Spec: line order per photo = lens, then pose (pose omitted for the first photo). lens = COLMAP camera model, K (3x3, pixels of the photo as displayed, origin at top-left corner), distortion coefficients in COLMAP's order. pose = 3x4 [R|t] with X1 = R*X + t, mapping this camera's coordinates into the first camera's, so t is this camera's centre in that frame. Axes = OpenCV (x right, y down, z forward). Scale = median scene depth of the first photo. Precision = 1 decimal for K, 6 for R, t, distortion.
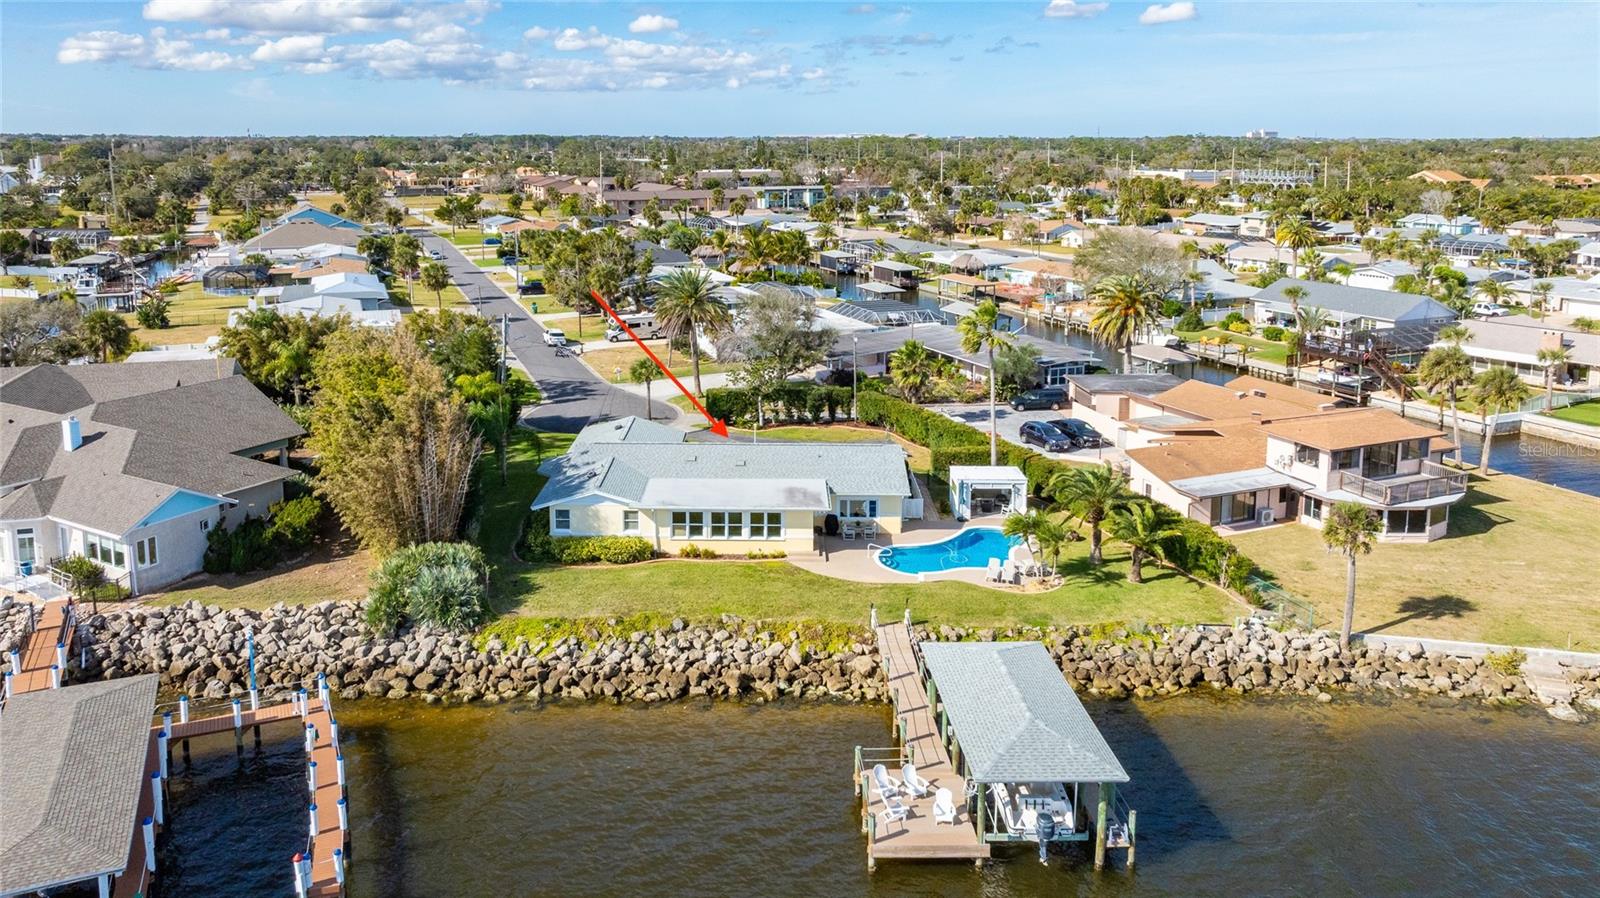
lens RADIAL K [[1154.4, 0, 729.8], [0, 1154.4, 315.7], [0, 0, 1]] dist [-0.009817, 0.004301]
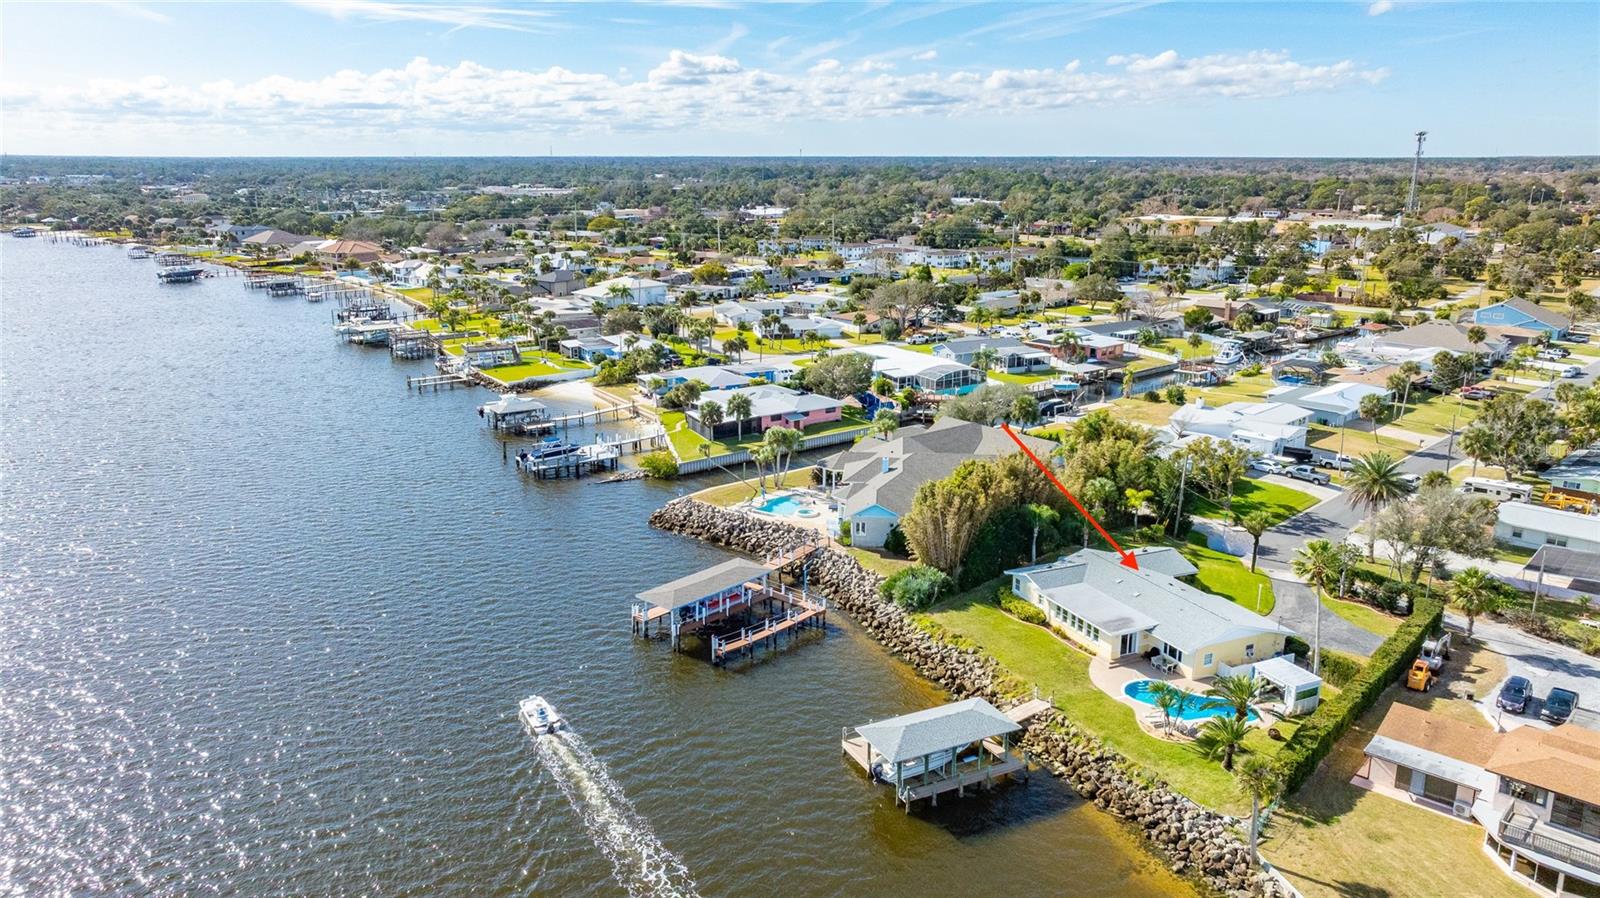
lens RADIAL K [[1124.3, 0, 800.0], [0, 1124.3, 449.0], [0, 0, 1]] dist [-0.019140, 0.044398]
pose [[0.424081, 0.225508, -0.877098, 1.116342], [-0.132059, 0.973548, 0.186455, -0.280369], [0.895944, 0.036757, 0.442643, -0.016916]]
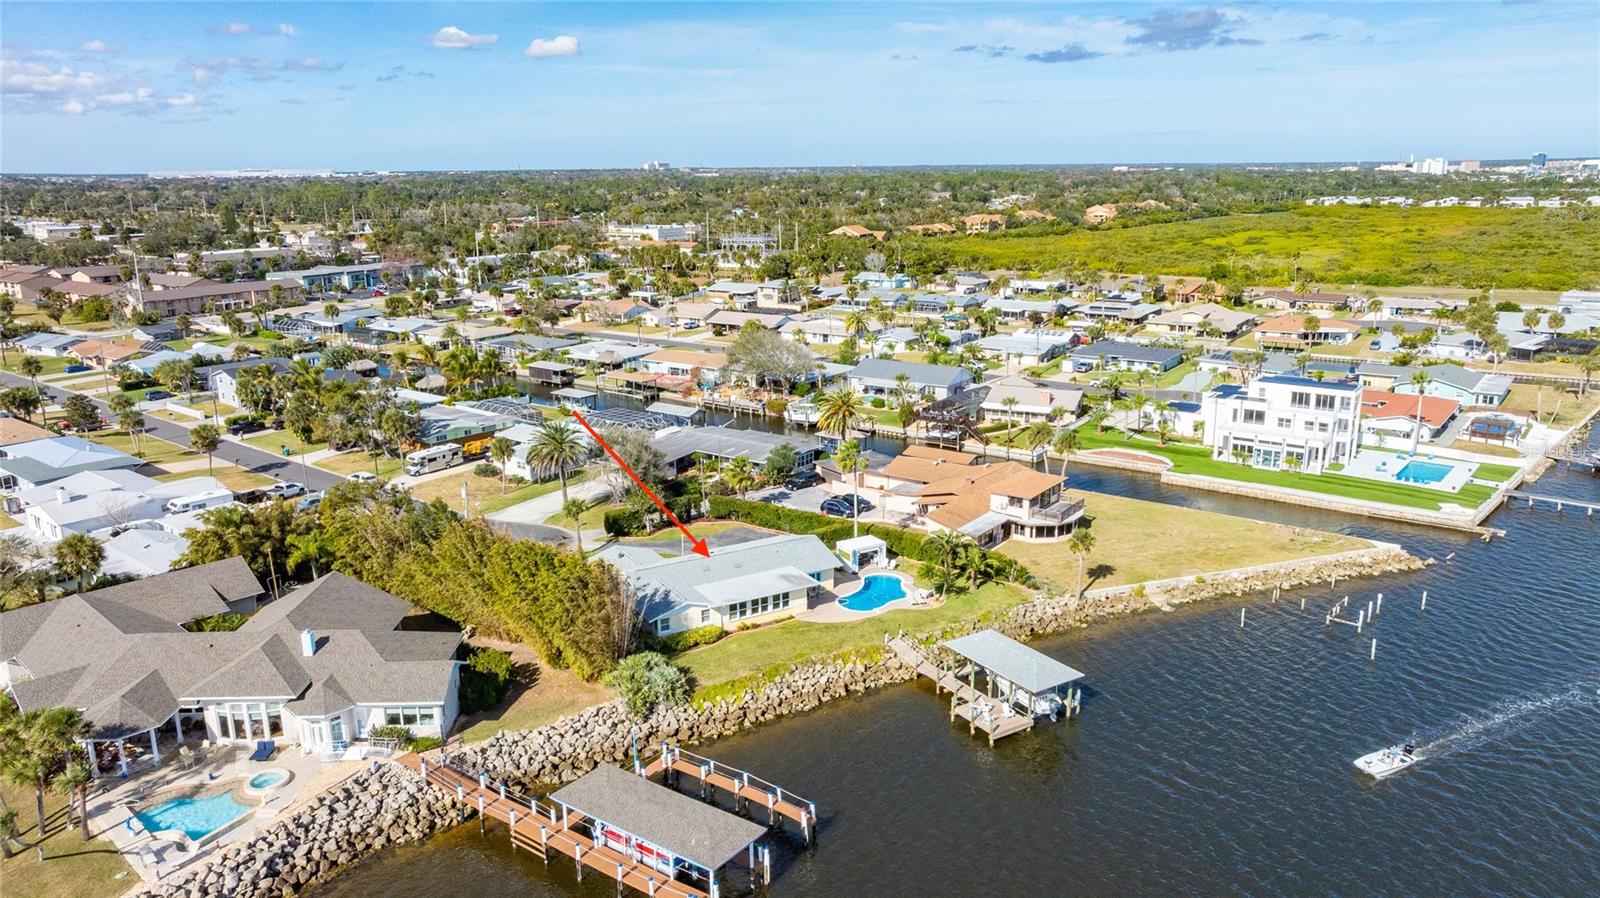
lens RADIAL K [[1139.6, 0, 800.0], [0, 1139.6, 449.0], [0, 0, 1]] dist [-0.035038, 0.054551]
pose [[0.846857, -0.137488, 0.513742, -0.736831], [0.089667, 0.989088, 0.116893, -0.213407], [-0.524208, -0.052926, 0.849944, -0.360702]]
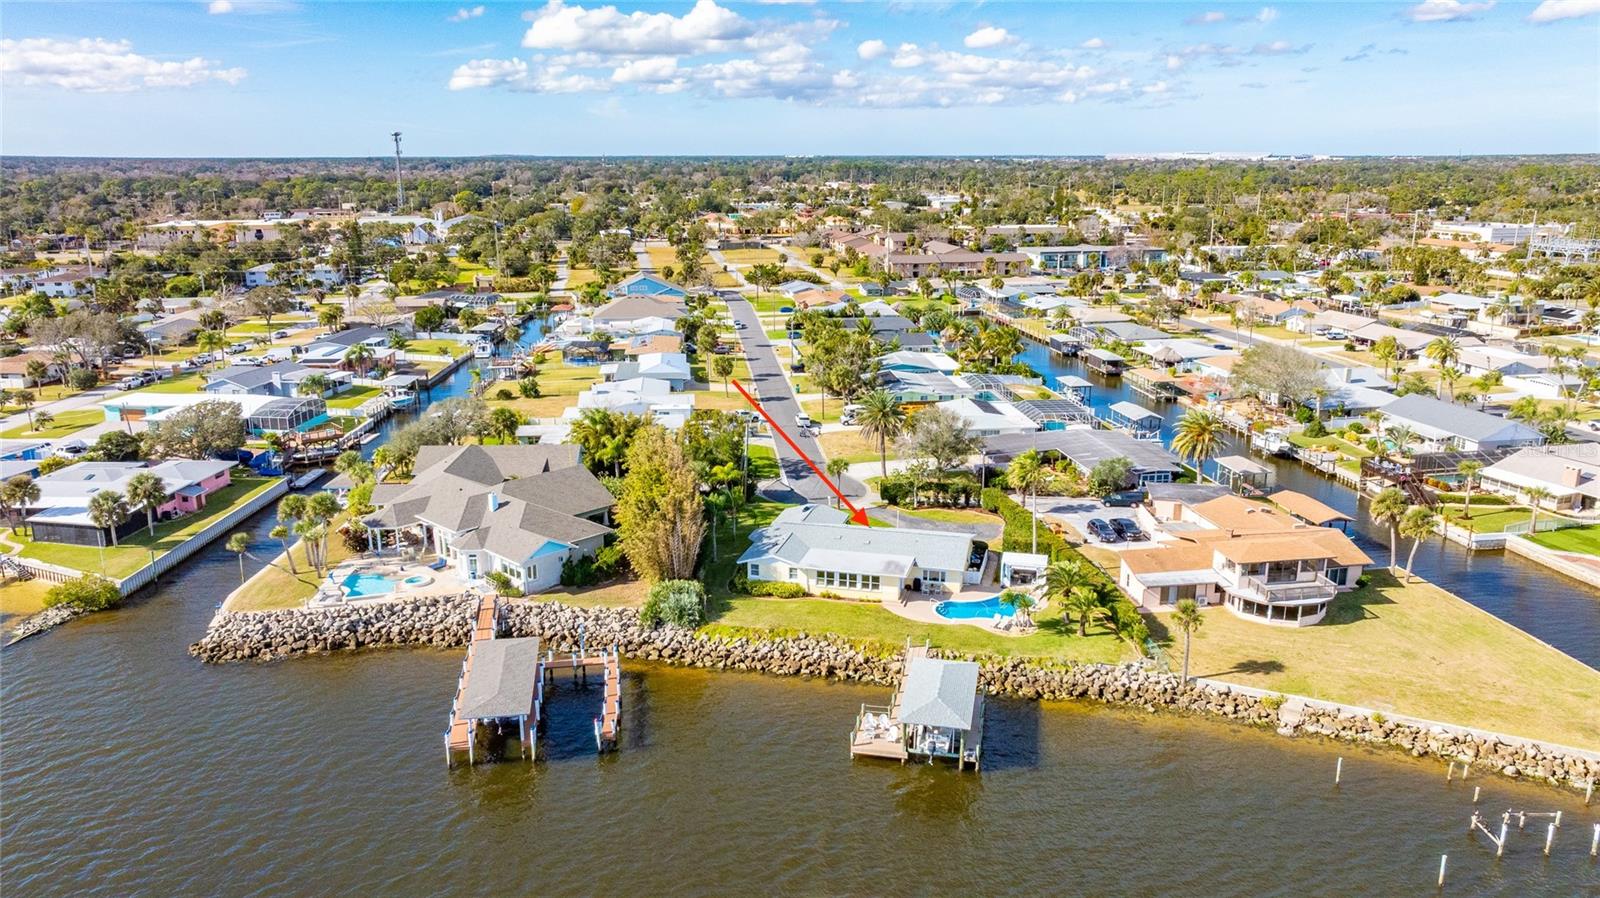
lens RADIAL K [[1124.3, 0, 800.0], [0, 1124.3, 449.0], [0, 0, 1]] dist [-0.019140, 0.044398]
pose [[0.974743, 0.054045, -0.216692, 0.275354], [-0.030668, 0.993477, 0.109828, -0.189443], [0.221214, -0.100408, 0.970042, -0.595690]]
